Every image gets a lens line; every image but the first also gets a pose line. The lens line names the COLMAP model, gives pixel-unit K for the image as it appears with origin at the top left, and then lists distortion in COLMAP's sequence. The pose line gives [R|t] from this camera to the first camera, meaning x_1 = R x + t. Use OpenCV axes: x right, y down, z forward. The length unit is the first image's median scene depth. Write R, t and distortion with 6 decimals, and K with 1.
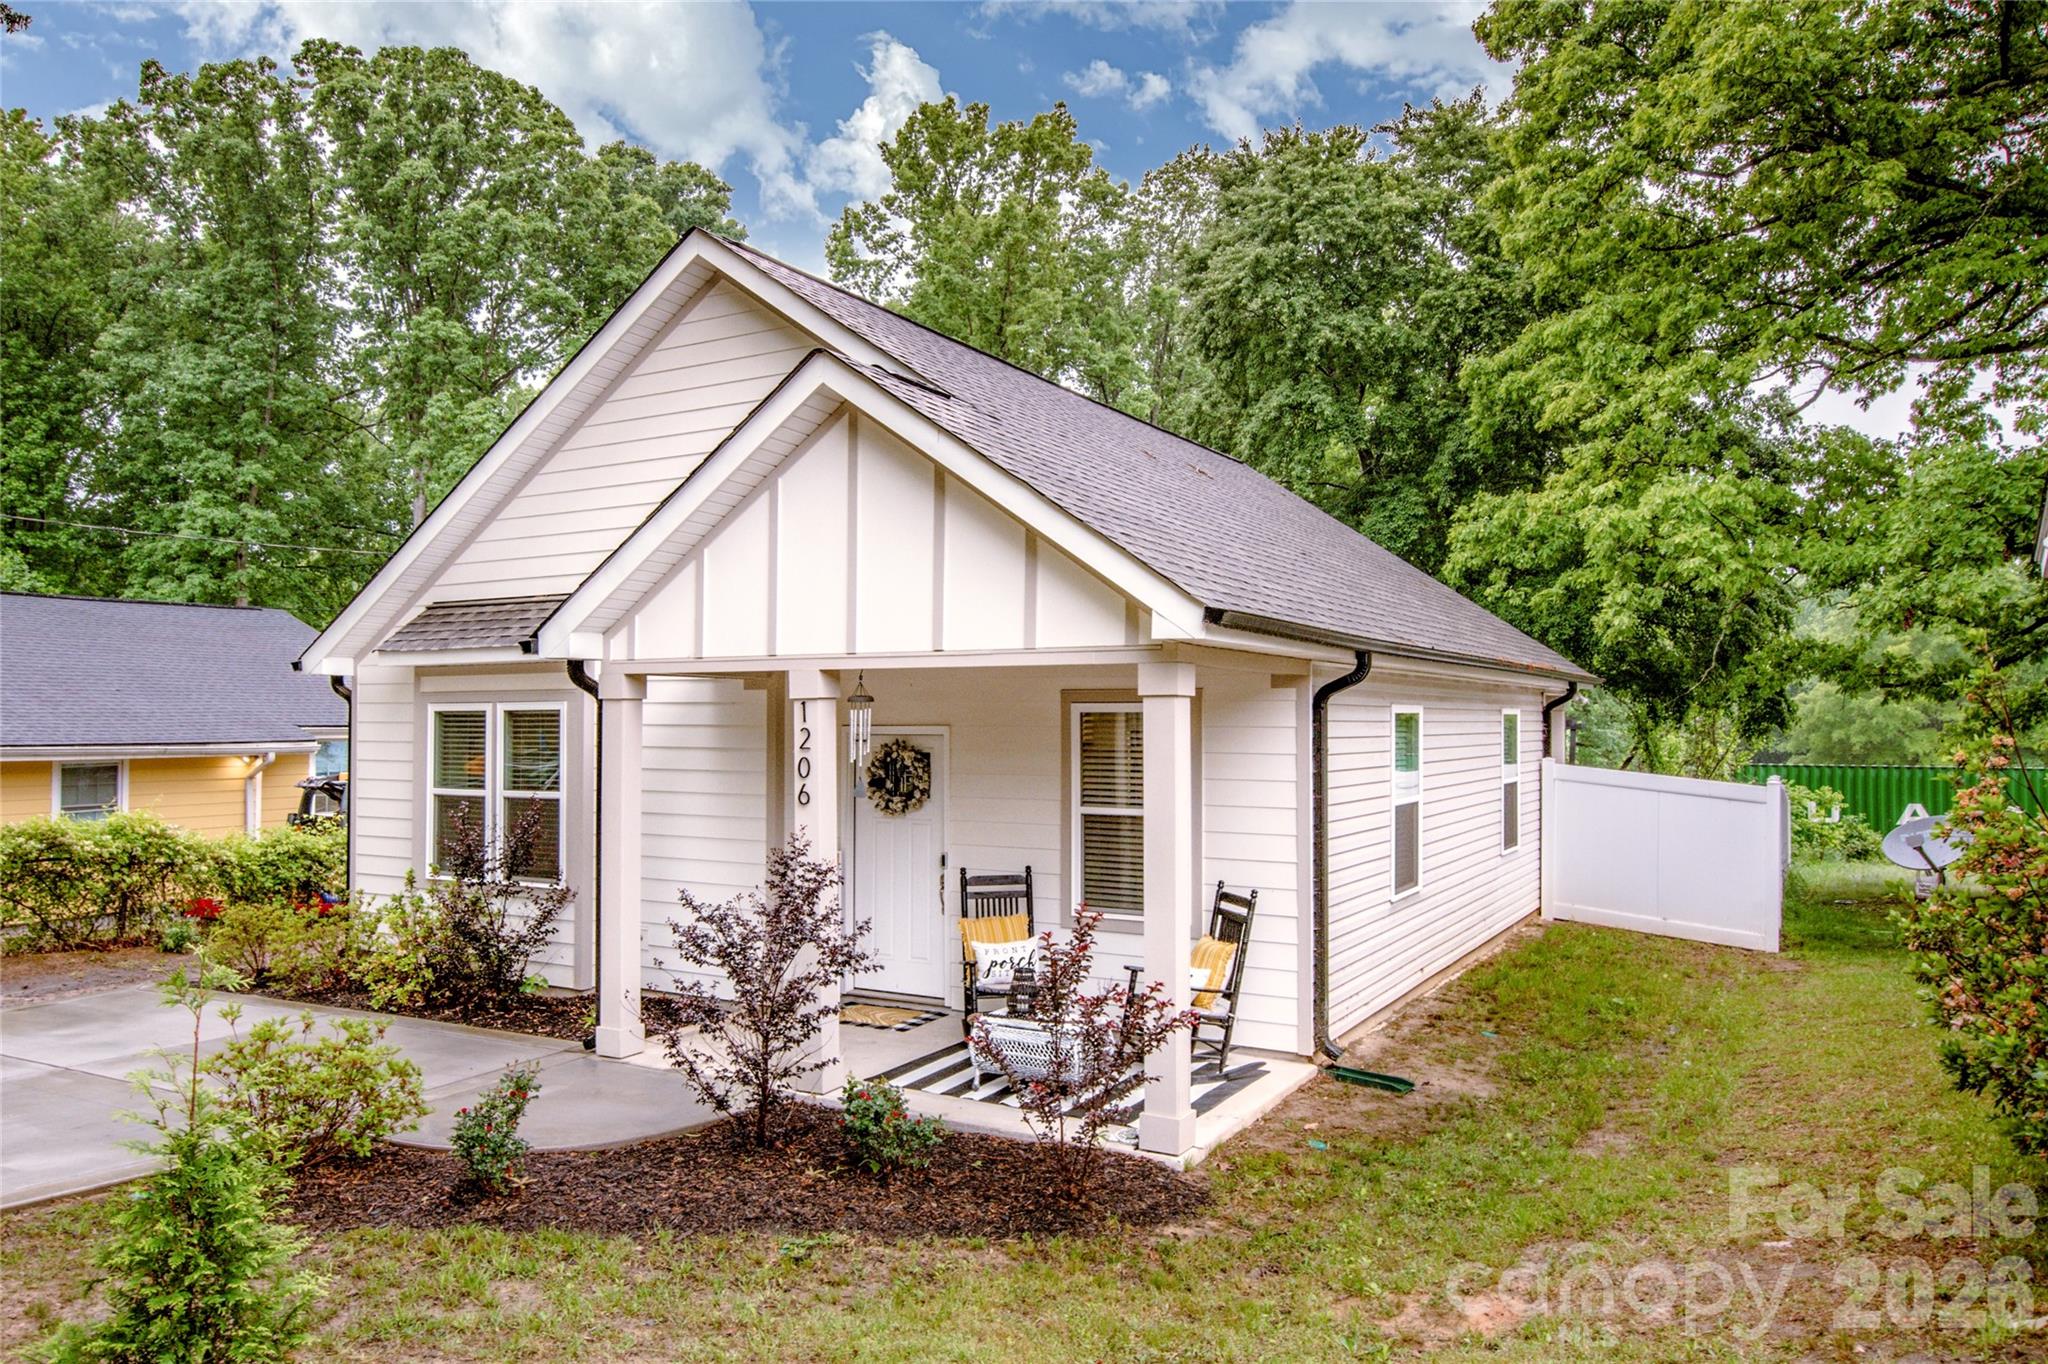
lens RADIAL K [[1435.6, 0, 1025.4], [0, 1435.6, 680.5], [0, 0, 1]] dist [-0.006114, -0.000578]
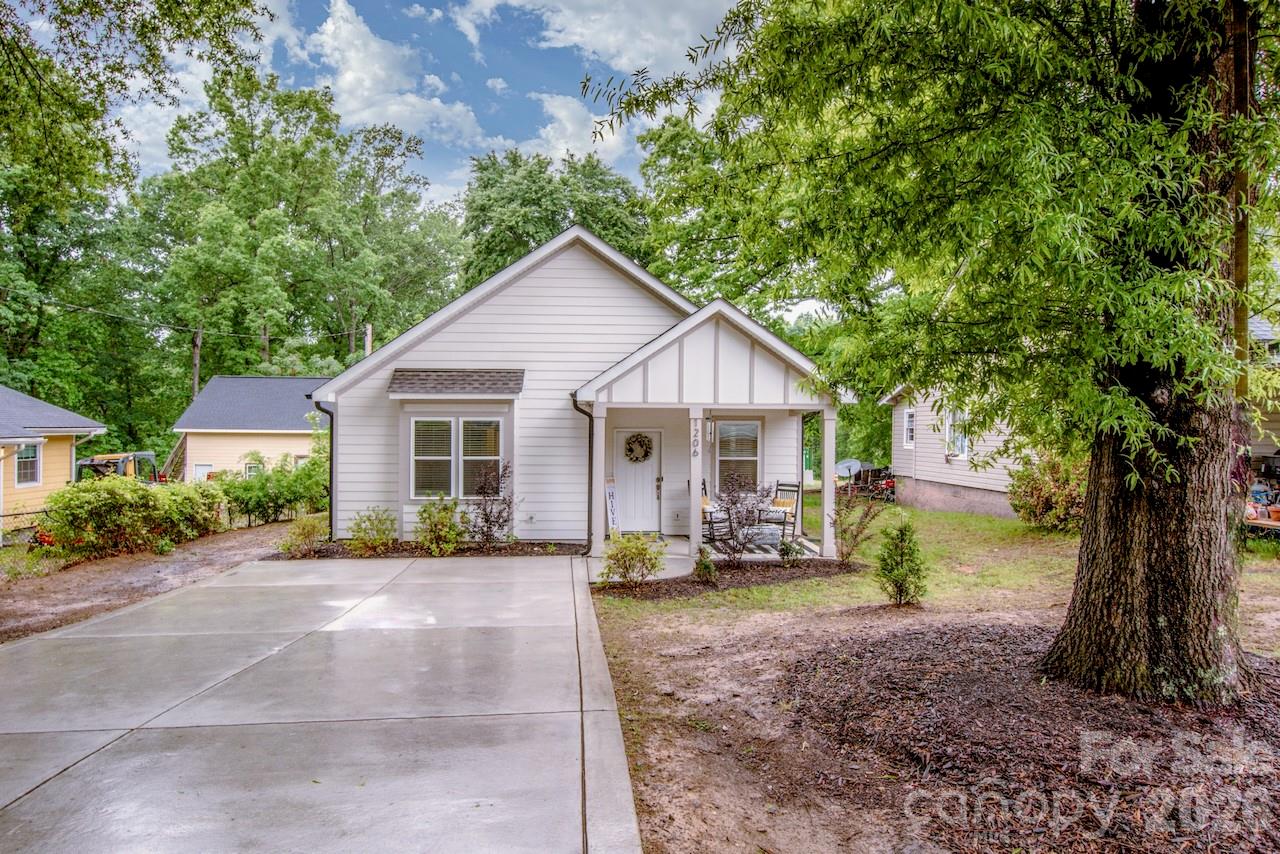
lens RADIAL K [[759.5, 0, 637.0], [0, 759.5, 429.2], [0, 0, 1]] dist [-0.005963, -0.000727]
pose [[0.825497, 0.002937, 0.564399, -0.783562], [-0.020372, 0.999490, 0.024595, -0.000336], [-0.564039, -0.031801, 0.825136, -0.114794]]
